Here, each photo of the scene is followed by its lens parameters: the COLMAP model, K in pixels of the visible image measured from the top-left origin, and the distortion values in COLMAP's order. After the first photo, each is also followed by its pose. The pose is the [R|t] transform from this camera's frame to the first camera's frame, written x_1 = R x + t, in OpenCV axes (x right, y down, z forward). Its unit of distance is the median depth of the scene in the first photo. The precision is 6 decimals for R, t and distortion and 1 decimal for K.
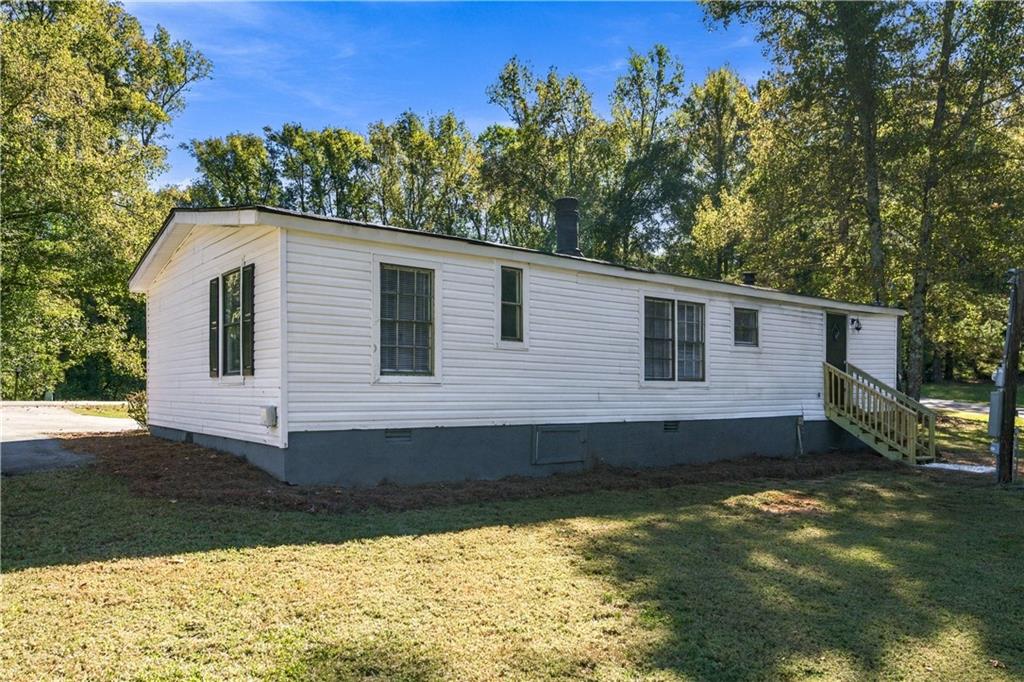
lens RADIAL K [[708.3, 0, 508.5], [0, 708.3, 345.1], [0, 0, 1]] dist [0.014162, 0.001350]
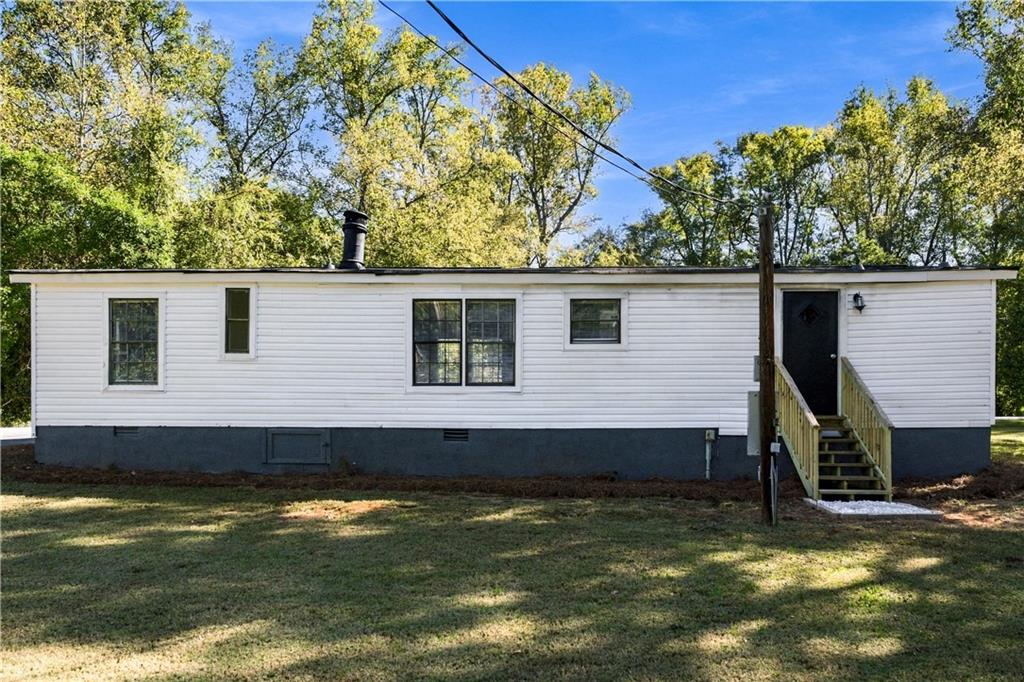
lens RADIAL K [[708.3, 0, 511.7], [0, 708.3, 342.5], [0, 0, 1]] dist [0.014162, 0.001350]
pose [[0.778309, -0.051524, -0.625764, 0.933368], [0.040267, 0.998672, -0.032145, 0.028157], [0.626589, -0.000179, 0.779350, 0.340020]]
